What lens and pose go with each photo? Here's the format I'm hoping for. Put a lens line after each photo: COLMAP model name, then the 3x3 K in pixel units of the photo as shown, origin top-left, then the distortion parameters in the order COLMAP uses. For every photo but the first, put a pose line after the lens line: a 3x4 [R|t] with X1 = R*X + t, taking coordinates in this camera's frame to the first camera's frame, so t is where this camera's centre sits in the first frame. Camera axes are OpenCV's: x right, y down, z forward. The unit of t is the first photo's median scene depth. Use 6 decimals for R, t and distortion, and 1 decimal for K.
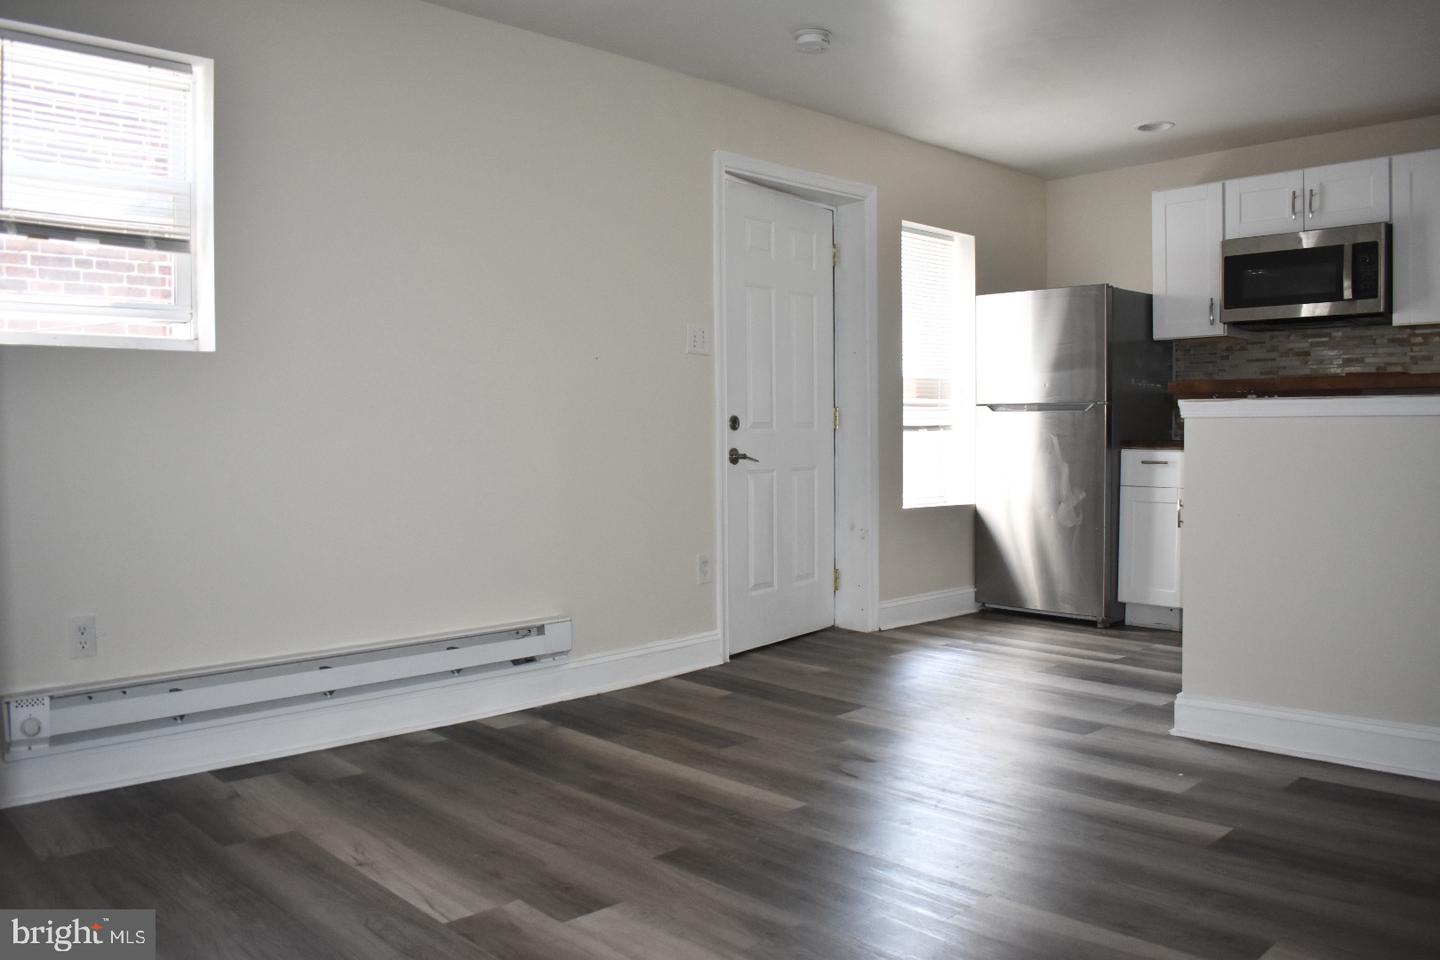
lens RADIAL K [[1124.8, 0, 720.0], [0, 1124.8, 480.0], [0, 0, 1]] dist [-0.102724, 0.006064]
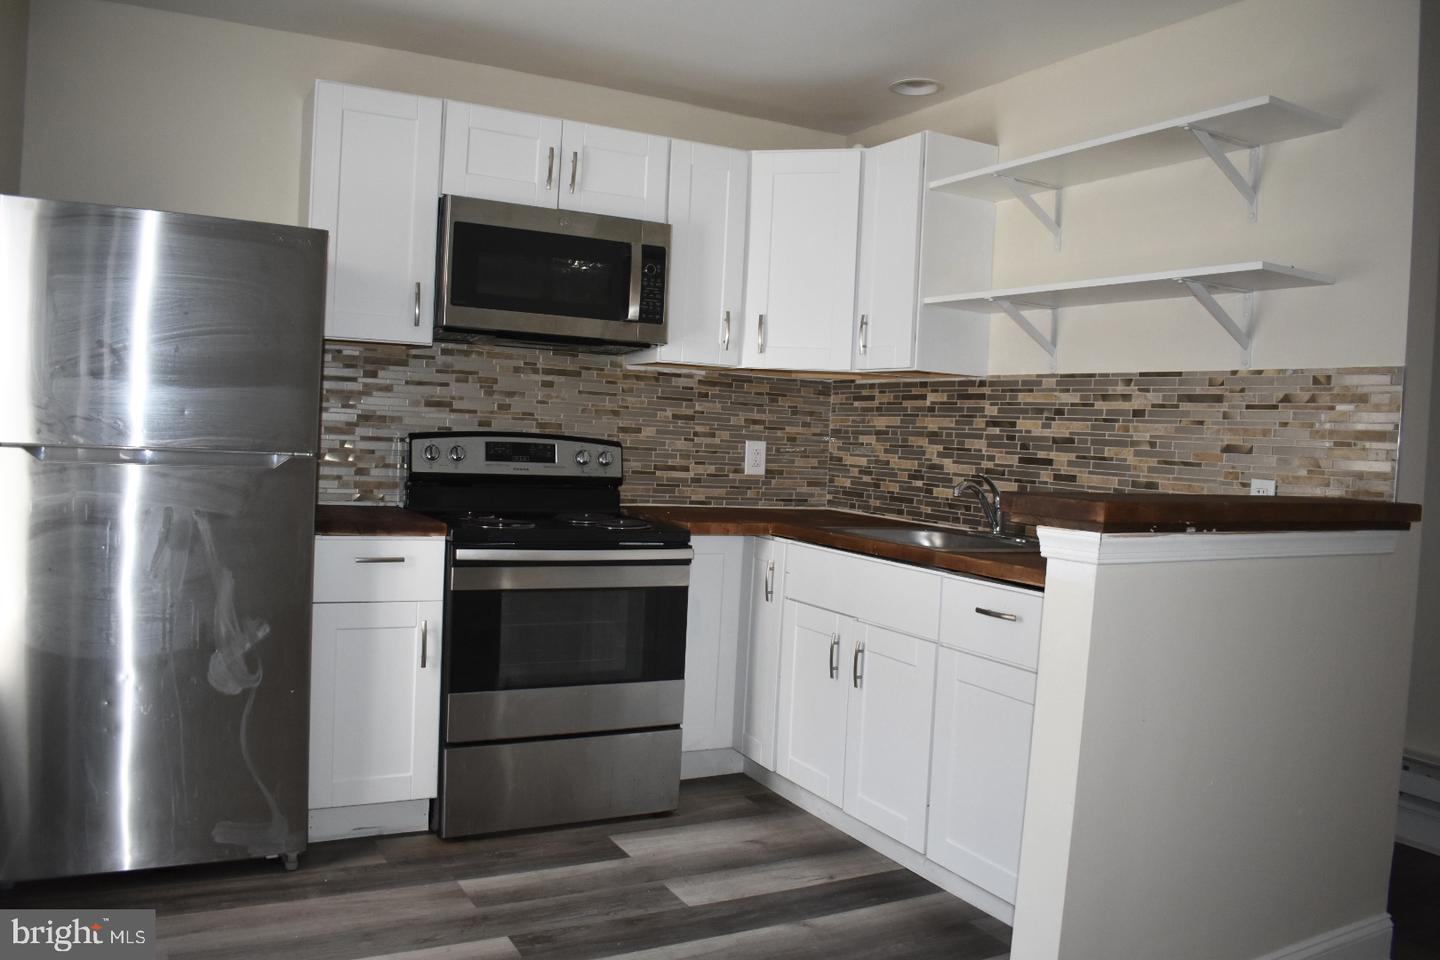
lens RADIAL K [[1124.8, 0, 720.0], [0, 1124.8, 480.0], [0, 0, 1]] dist [-0.102724, 0.006064]
pose [[0.248669, -0.024703, 0.968274, -0.119939], [-0.009187, 0.999570, 0.027861, -0.075238], [-0.968545, -0.015823, 0.248335, 0.694401]]
